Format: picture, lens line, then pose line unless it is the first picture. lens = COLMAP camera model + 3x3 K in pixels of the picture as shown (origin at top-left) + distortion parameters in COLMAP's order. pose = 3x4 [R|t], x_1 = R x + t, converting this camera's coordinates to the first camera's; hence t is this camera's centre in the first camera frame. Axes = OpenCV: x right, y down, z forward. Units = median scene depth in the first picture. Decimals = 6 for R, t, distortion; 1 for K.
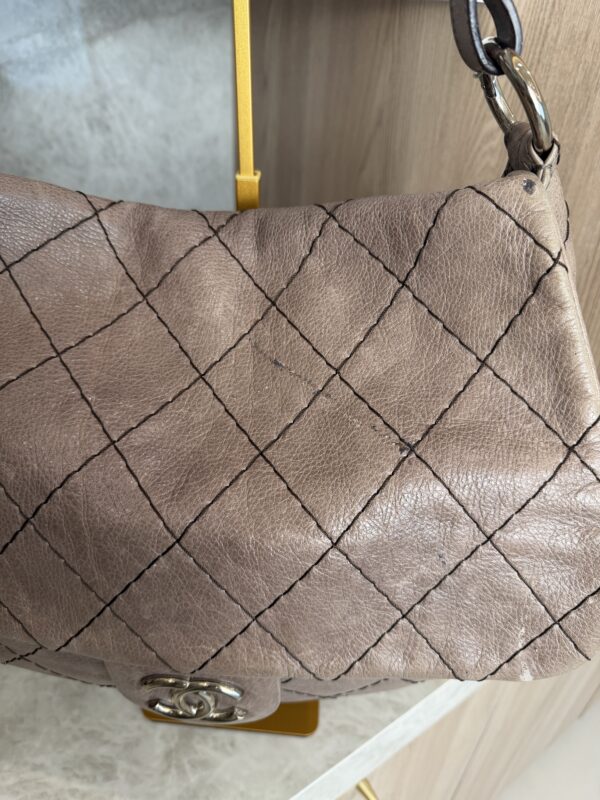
lens RADIAL K [[592.0, 0, 295.5], [0, 592.0, 397.1], [0, 0, 1]] dist [-0.023953, -0.000784]
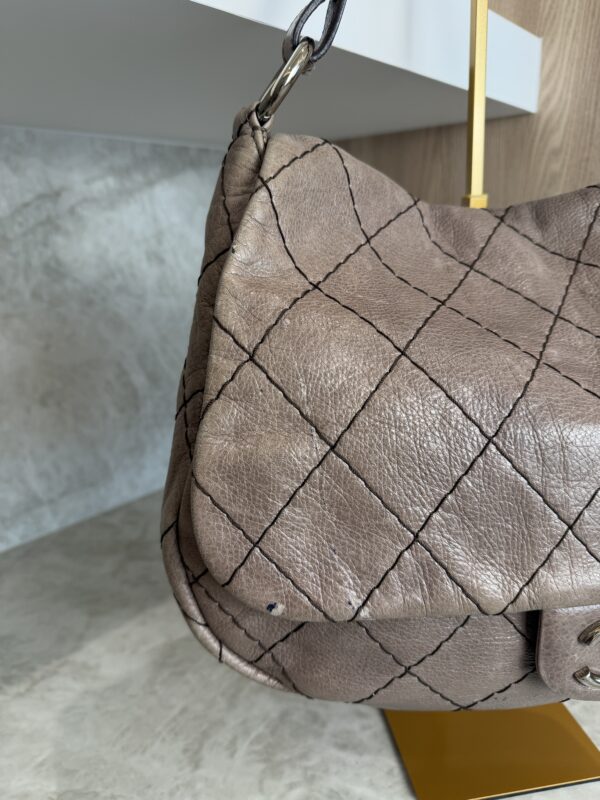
lens RADIAL K [[593.7, 0, 301.6], [0, 593.7, 397.4], [0, 0, 1]] dist [-0.001368, -0.011567]
pose [[0.970953, -0.120781, 0.206547, -0.540918], [0.178476, 0.940544, -0.289002, 0.212796], [-0.159361, 0.317471, 0.934781, 0.060591]]
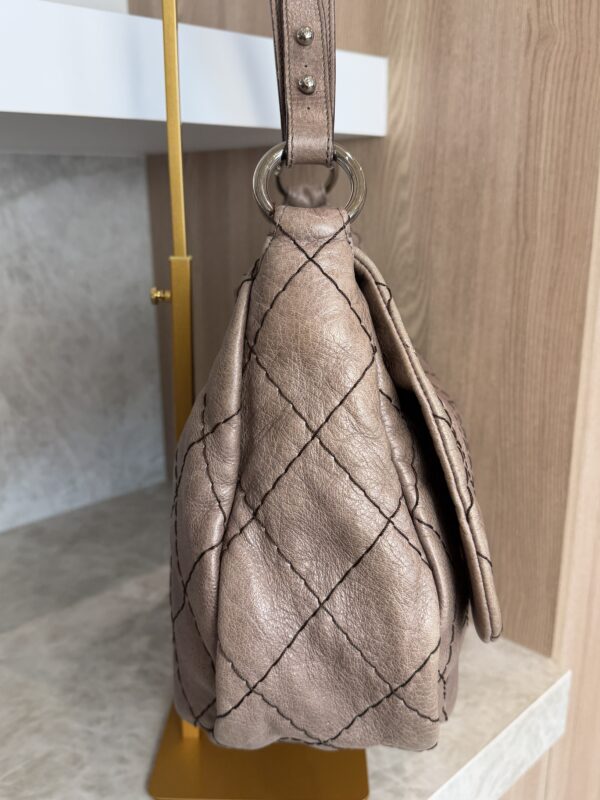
lens RADIAL K [[739.4, 0, 297.0], [0, 739.4, 401.1], [0, 0, 1]] dist [0.103668, -0.186890]
pose [[0.984458, -0.093611, 0.148593, -0.134755], [0.135894, 0.941993, -0.306892, 0.304943], [-0.111245, 0.322315, 0.940073, -0.269079]]
